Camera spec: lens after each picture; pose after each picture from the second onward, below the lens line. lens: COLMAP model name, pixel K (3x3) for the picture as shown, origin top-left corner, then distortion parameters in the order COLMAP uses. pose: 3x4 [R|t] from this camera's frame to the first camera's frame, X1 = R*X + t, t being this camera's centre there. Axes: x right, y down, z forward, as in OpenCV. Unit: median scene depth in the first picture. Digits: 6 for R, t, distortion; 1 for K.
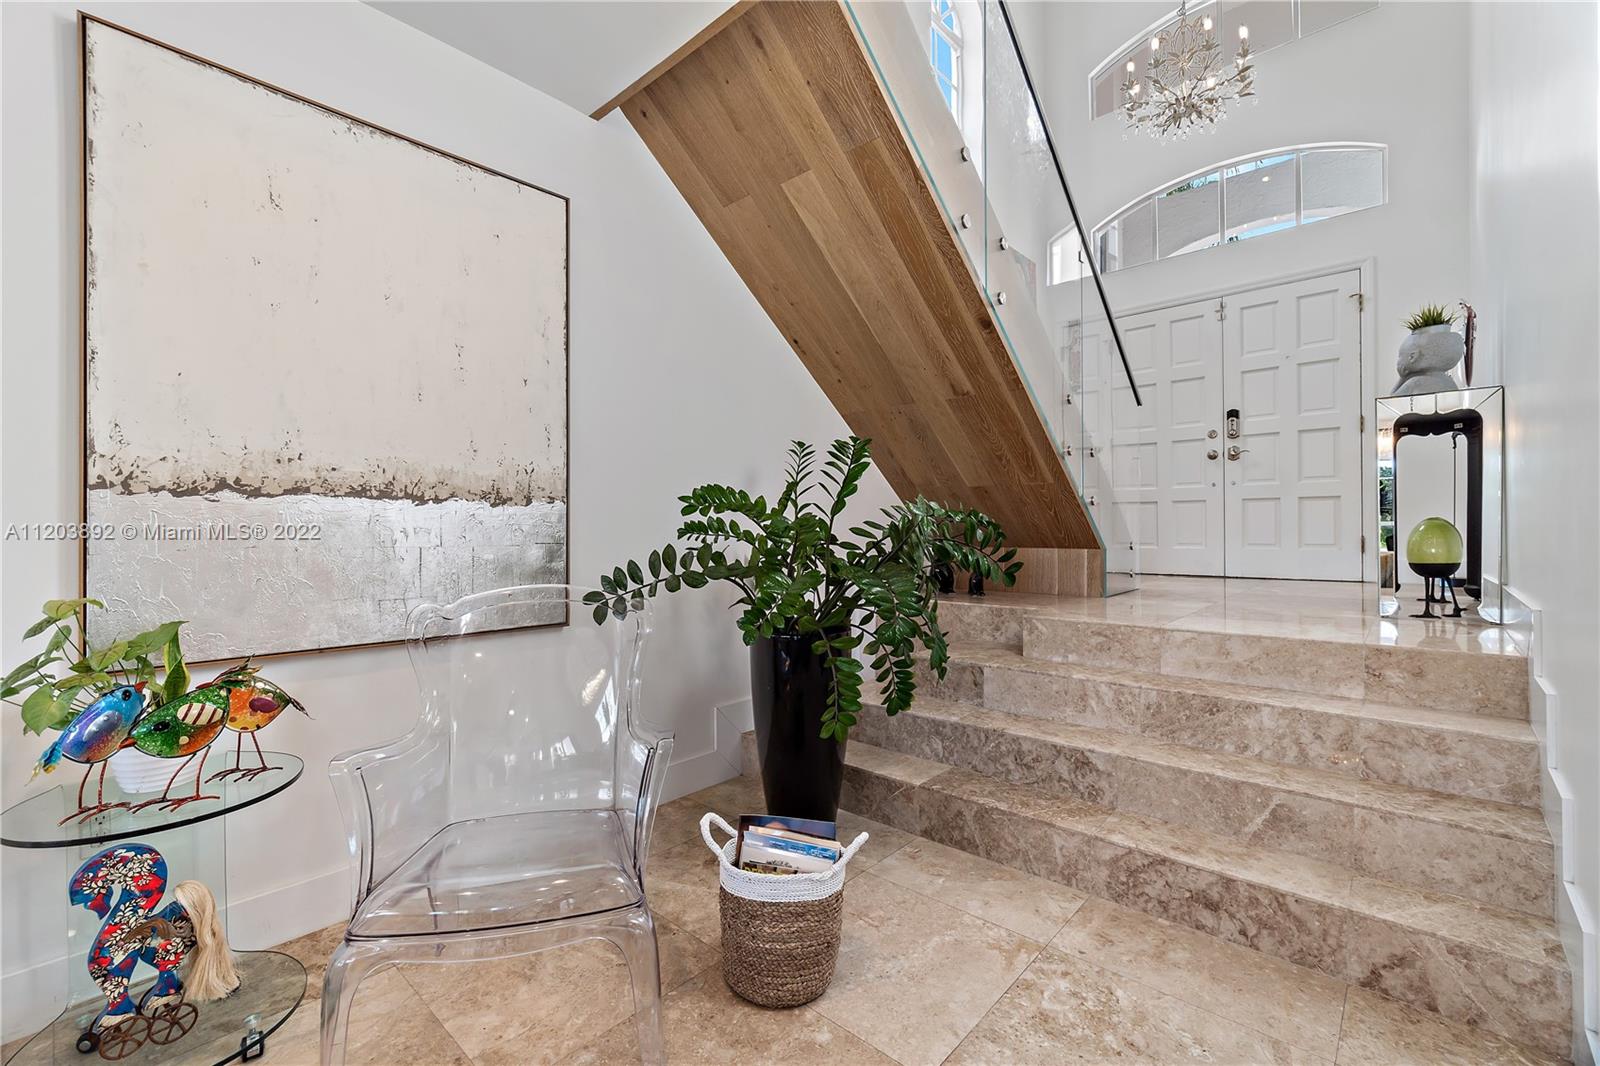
lens RADIAL K [[684.9, 0, 767.6], [0, 684.9, 528.1], [0, 0, 1]] dist [-0.004866, 0.002639]
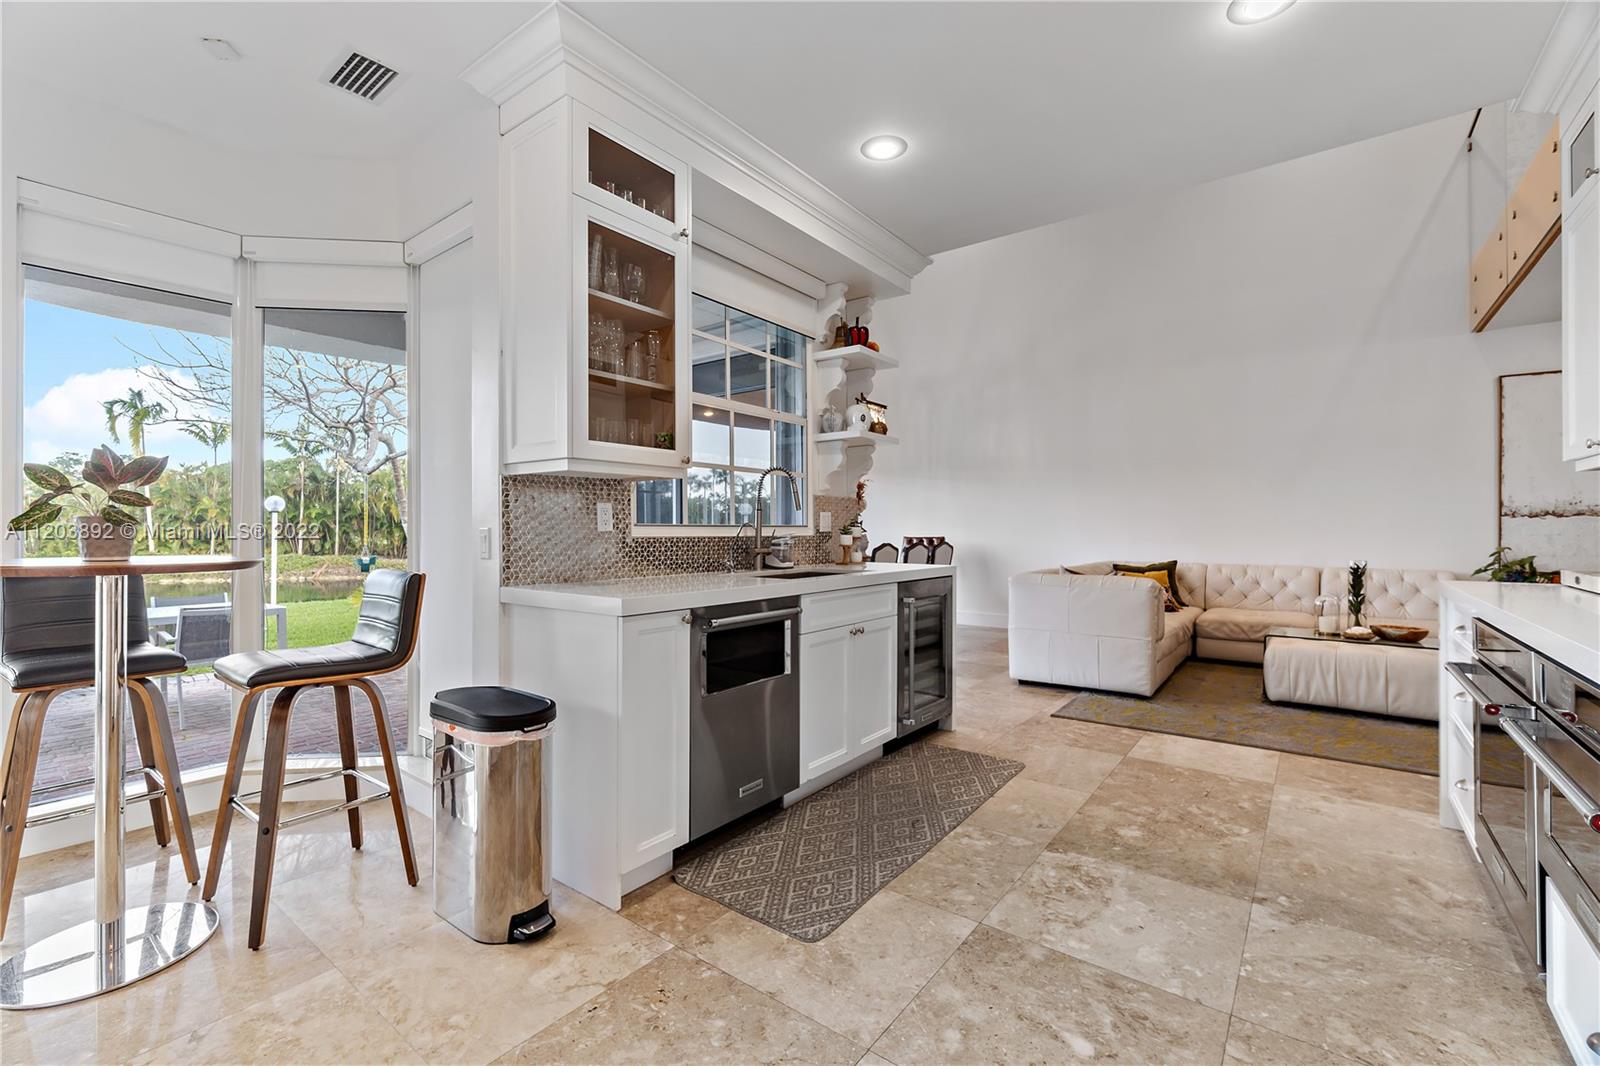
lens RADIAL K [[684.9, 0, 791.6], [0, 684.9, 527.4], [0, 0, 1]] dist [-0.004866, 0.002639]
pose [[0.113027, 0.000976, -0.993591, 1.426741], [-0.004396, 0.999990, 0.000482, 0.009142], [0.993582, 0.004314, 0.113031, -2.080370]]
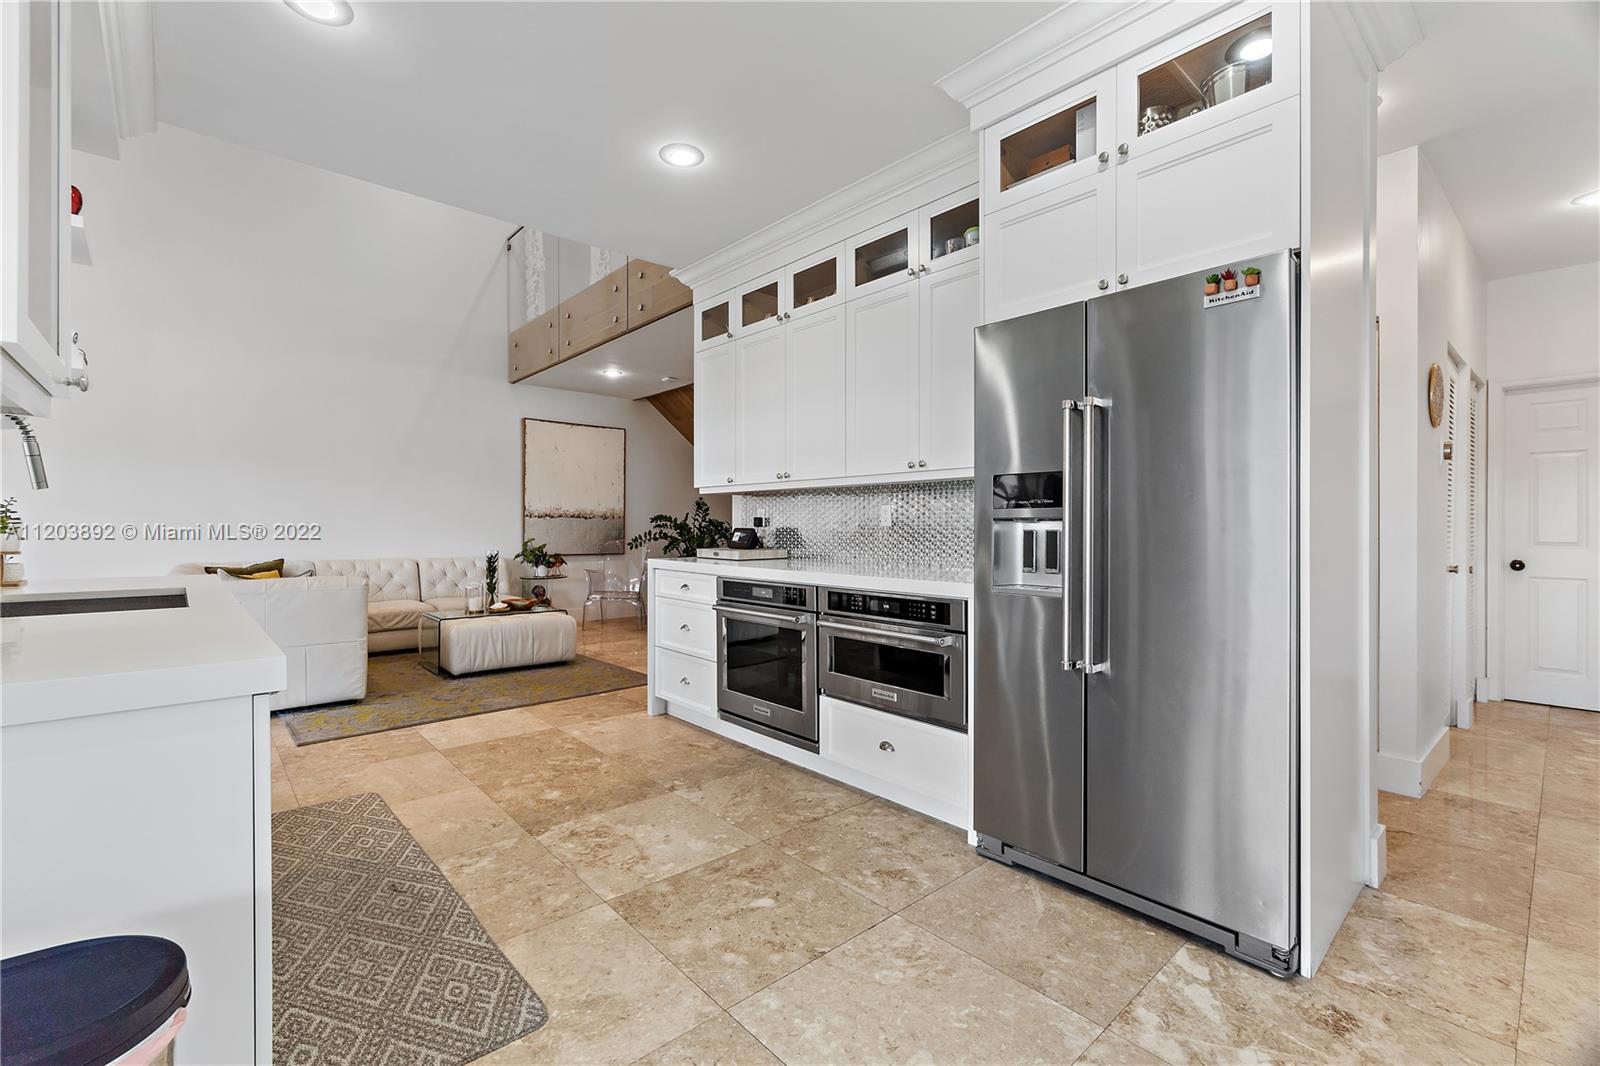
lens RADIAL K [[684.9, 0, 786.4], [0, 684.9, 527.3], [0, 0, 1]] dist [-0.004866, 0.002639]
pose [[0.996843, 0.007243, -0.079062, 0.884049], [-0.007605, 0.999962, -0.004280, 0.017420], [0.079027, 0.004868, 0.996861, -2.642610]]
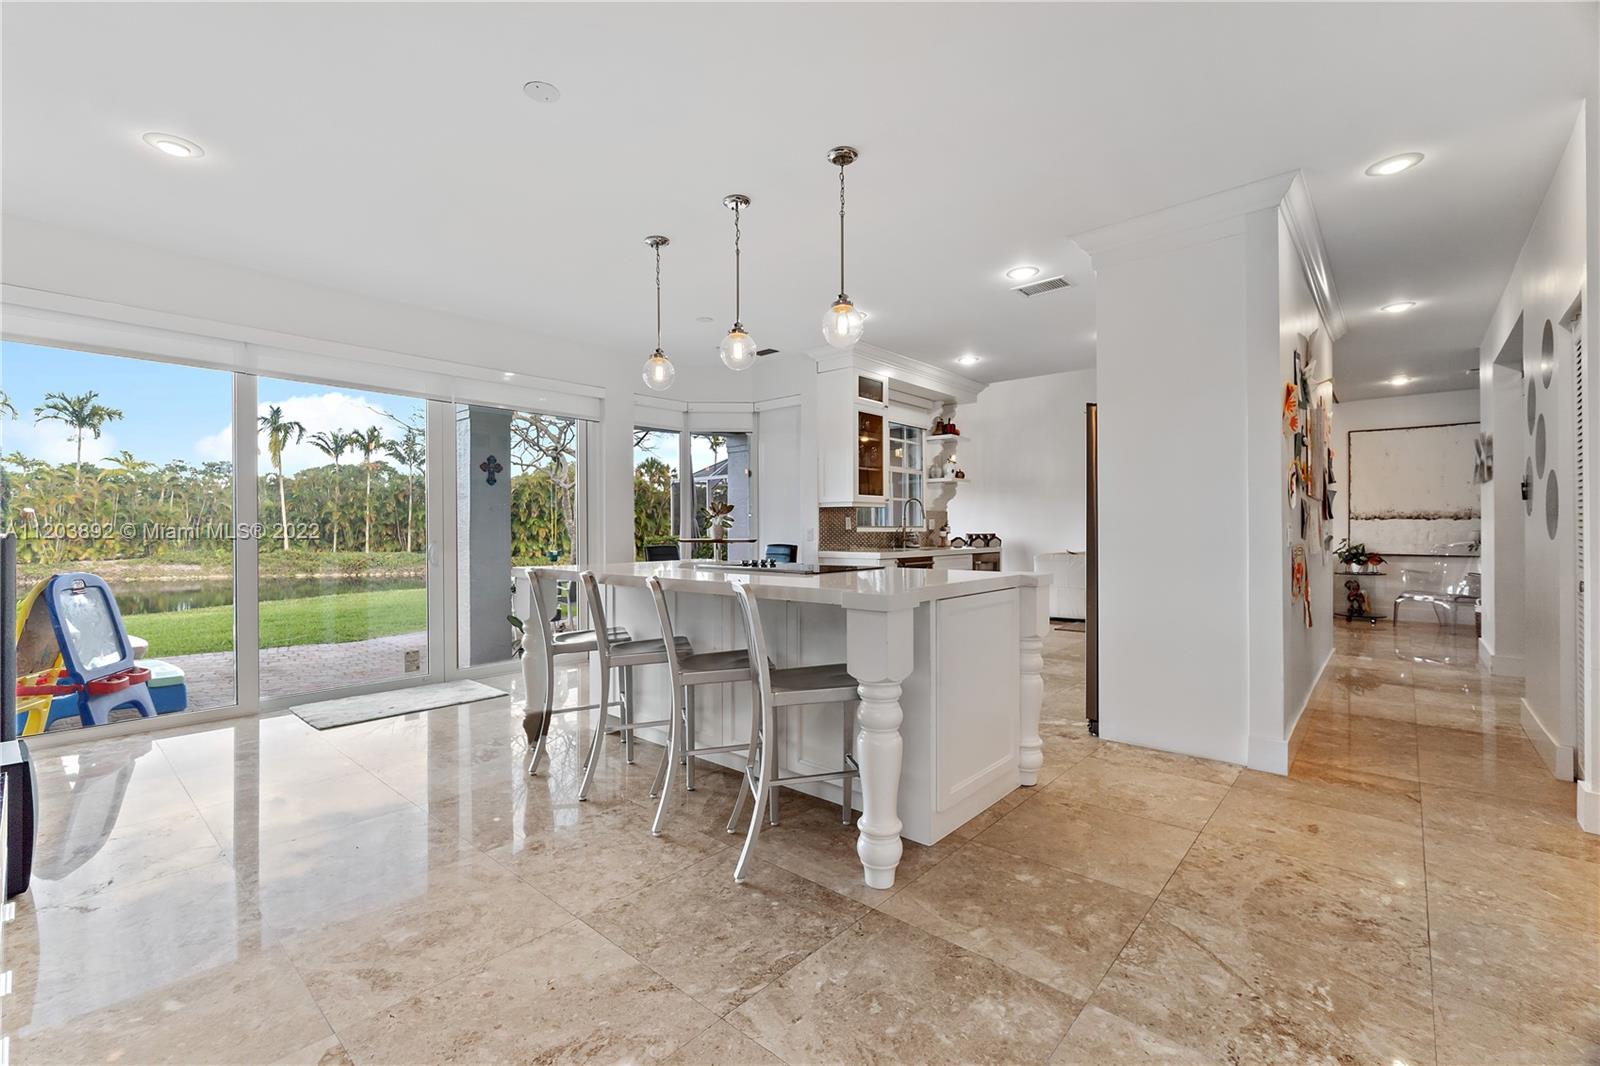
lens RADIAL K [[684.9, 0, 791.9], [0, 684.9, 530.5], [0, 0, 1]] dist [-0.004866, 0.002639]
pose [[0.045507, 0.006072, -0.998946, 3.043035], [-0.001617, 0.999981, 0.006005, 0.005692], [0.998963, 0.001342, 0.045516, -2.644007]]
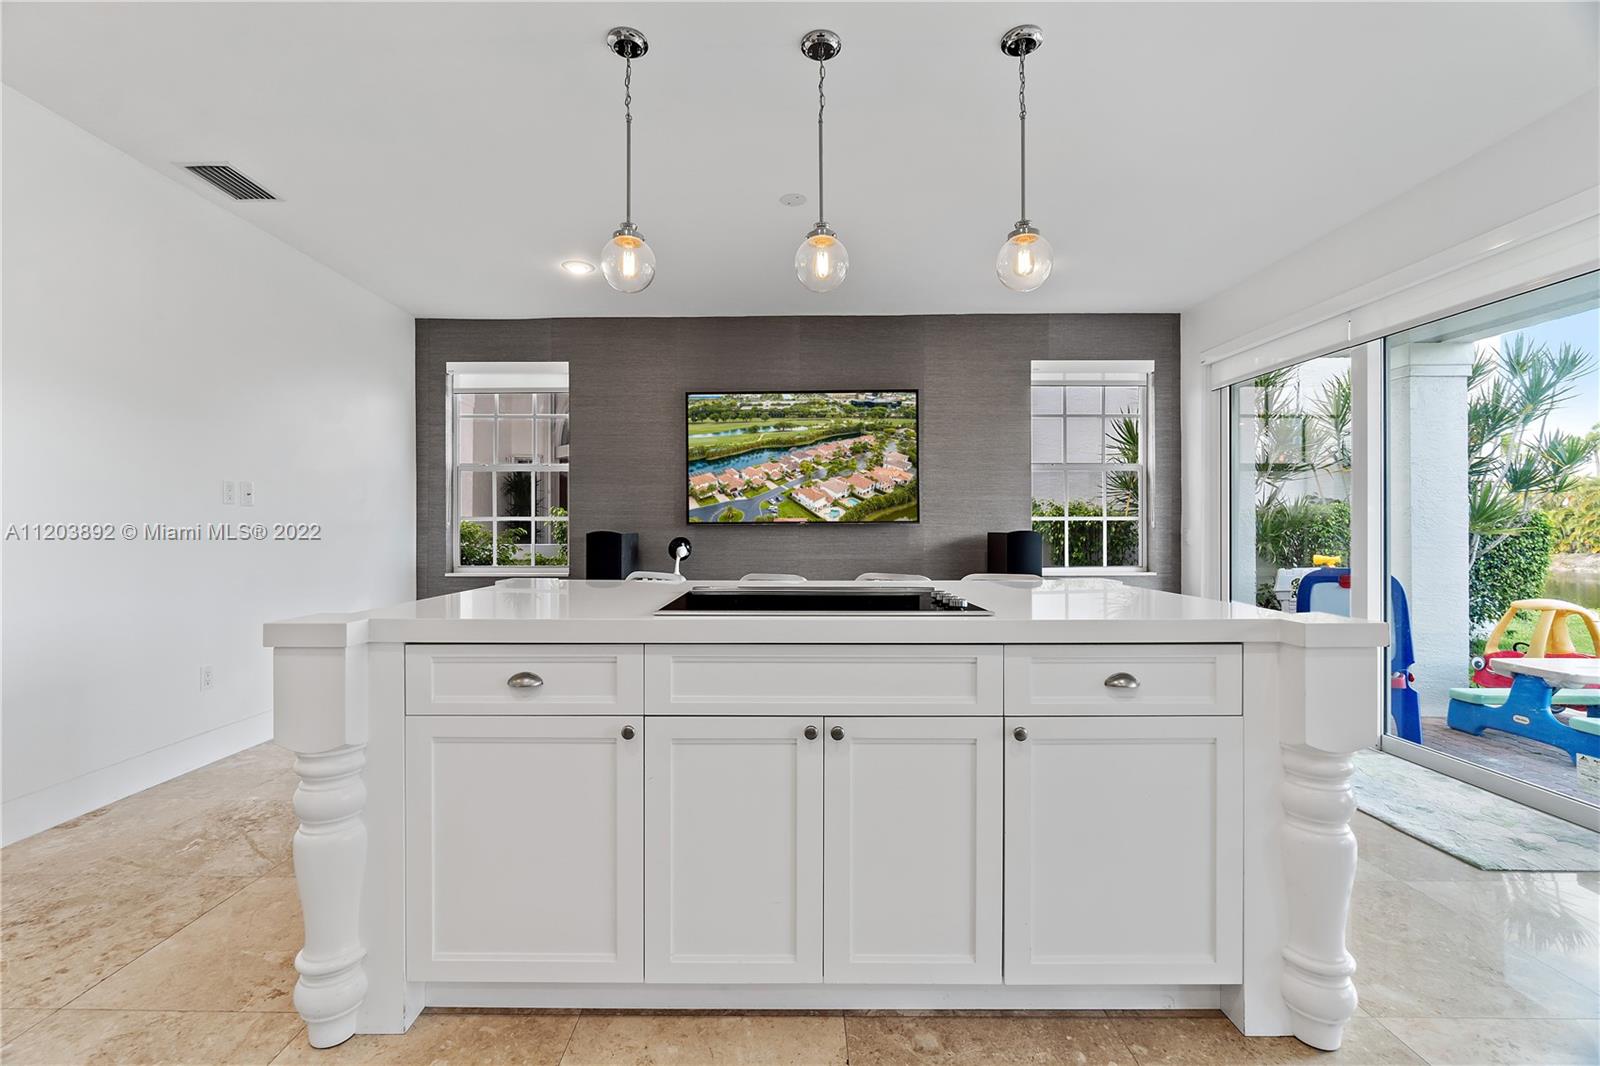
lens RADIAL K [[684.9, 0, 793.4], [0, 684.9, 527.4], [0, 0, 1]] dist [-0.004866, 0.002639]
pose [[-0.701347, 0.004550, 0.712805, 0.873125], [0.006374, 0.999980, -0.000111, 0.010465], [-0.712791, 0.004466, -0.701362, -1.958208]]
